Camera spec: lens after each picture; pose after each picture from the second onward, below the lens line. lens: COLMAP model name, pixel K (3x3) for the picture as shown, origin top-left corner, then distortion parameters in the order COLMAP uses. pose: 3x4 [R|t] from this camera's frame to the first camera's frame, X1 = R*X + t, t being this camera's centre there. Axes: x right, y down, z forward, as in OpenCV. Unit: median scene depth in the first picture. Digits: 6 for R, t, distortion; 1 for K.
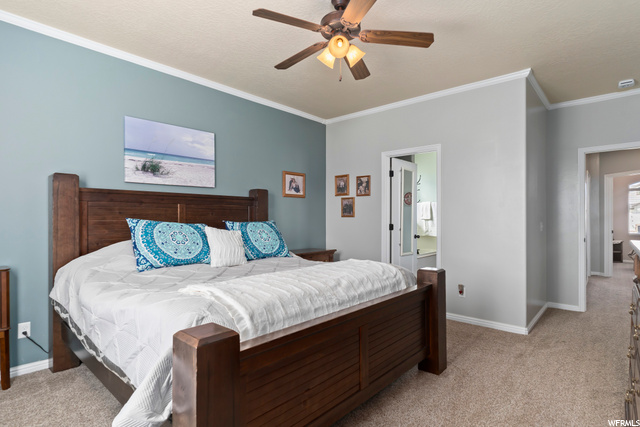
lens RADIAL K [[328.1, 0, 322.1], [0, 328.1, 214.4], [0, 0, 1]] dist [-0.009991, 0.003815]
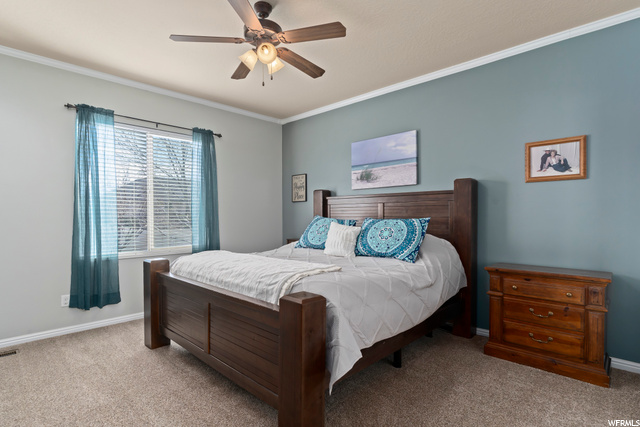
lens RADIAL K [[328.1, 0, 321.9], [0, 328.1, 217.0], [0, 0, 1]] dist [-0.009991, 0.003815]
pose [[-0.032320, 0.005006, -0.999465, 0.691418], [0.011902, 0.999918, 0.004623, 0.009789], [0.999407, -0.011746, -0.032376, 0.761753]]
